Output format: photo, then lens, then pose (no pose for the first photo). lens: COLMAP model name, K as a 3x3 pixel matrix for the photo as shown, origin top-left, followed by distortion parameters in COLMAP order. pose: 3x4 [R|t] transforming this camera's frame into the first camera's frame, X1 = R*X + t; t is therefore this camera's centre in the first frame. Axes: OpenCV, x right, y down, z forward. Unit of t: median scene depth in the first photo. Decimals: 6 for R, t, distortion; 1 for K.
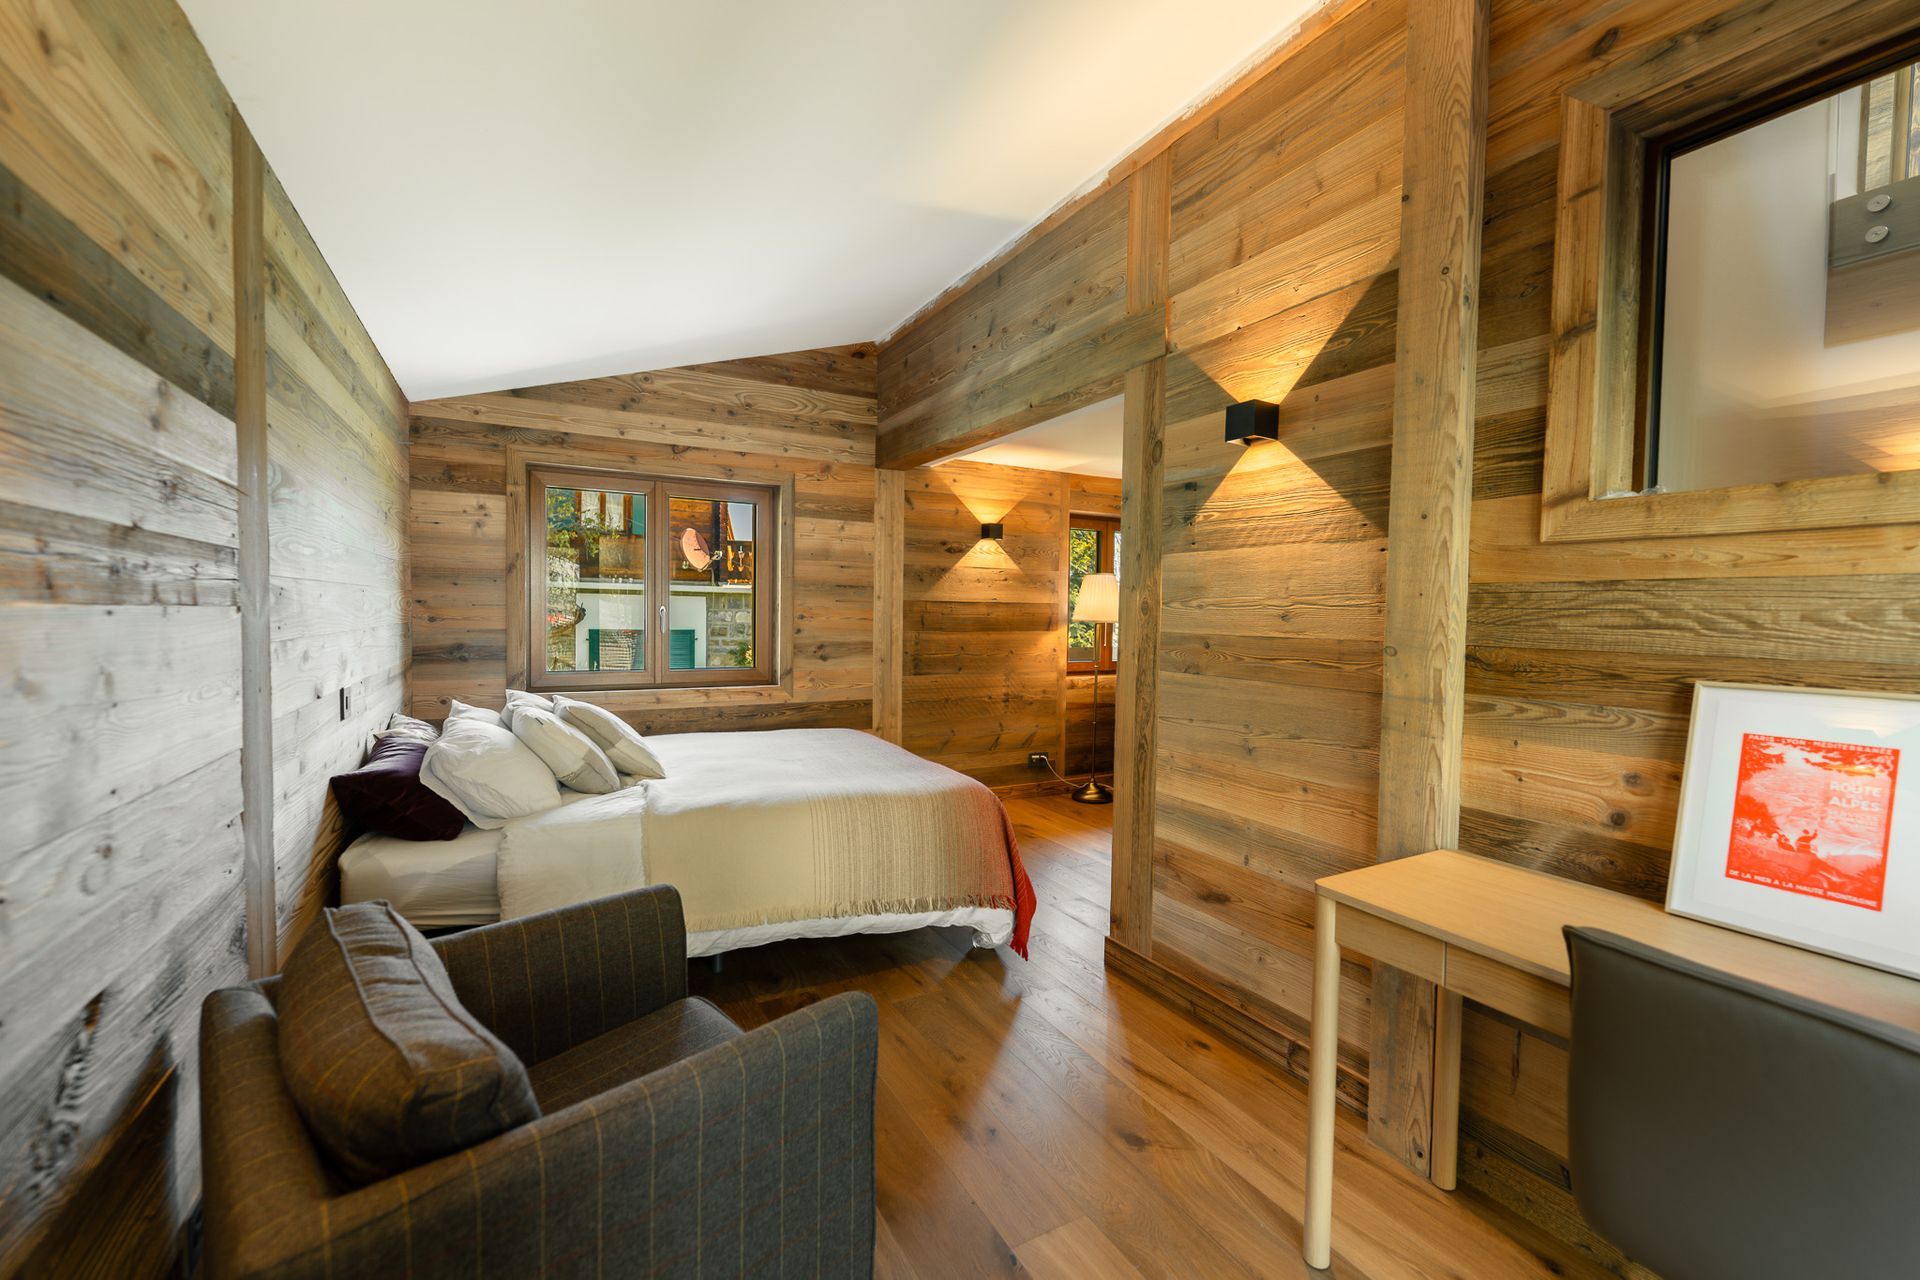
lens RADIAL K [[787.2, 0, 960.0], [0, 787.2, 640.0], [0, 0, 1]] dist [0.001070, -0.000625]
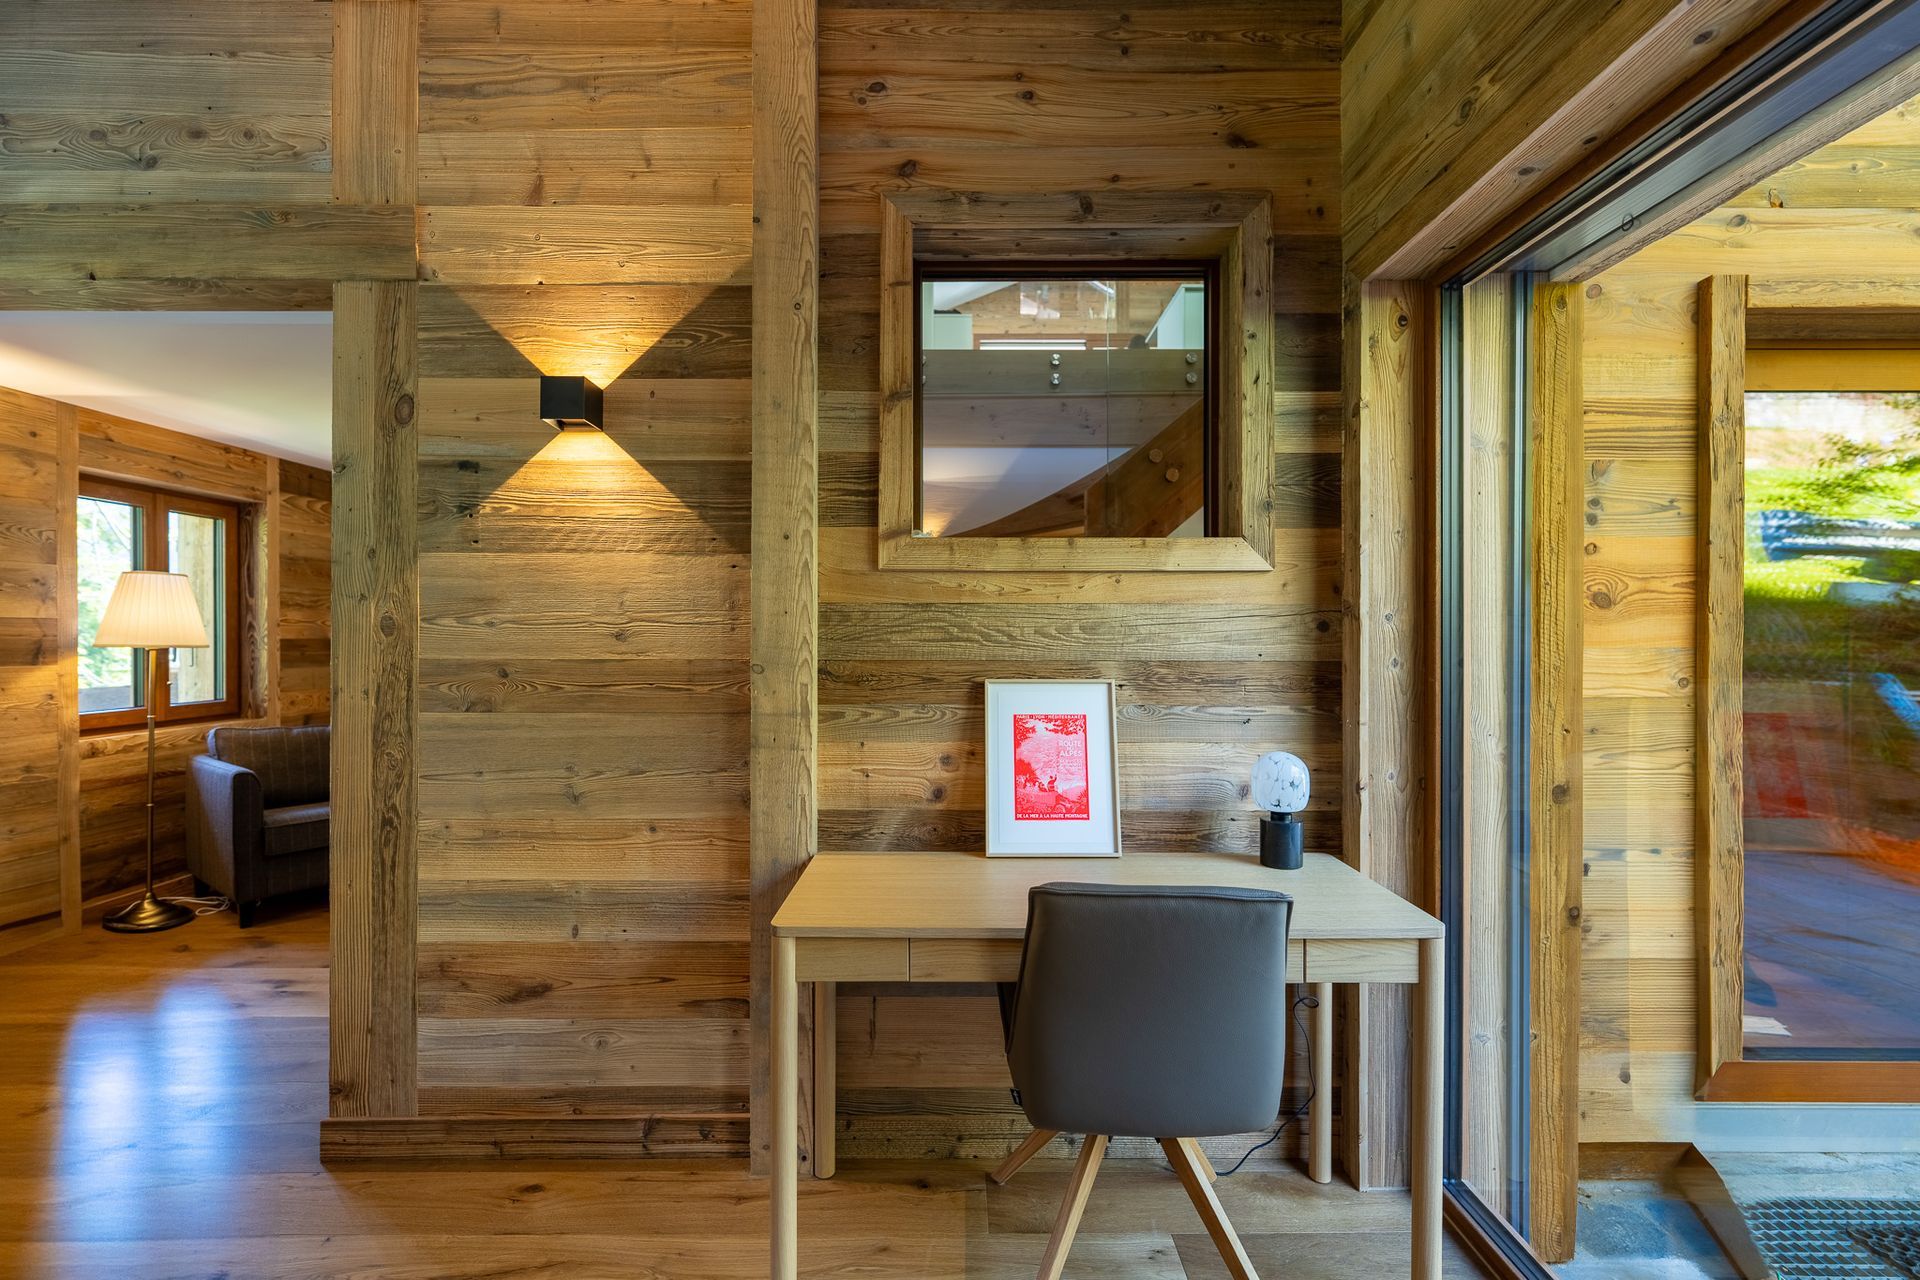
lens RADIAL K [[787.2, 0, 960.0], [0, 787.2, 640.0], [0, 0, 1]] dist [0.001070, -0.000625]
pose [[0.479320, -0.017586, 0.877464, -0.184349], [0.037027, 0.999314, -0.000198, -0.011644], [-0.876859, 0.032585, 0.479643, 0.274405]]
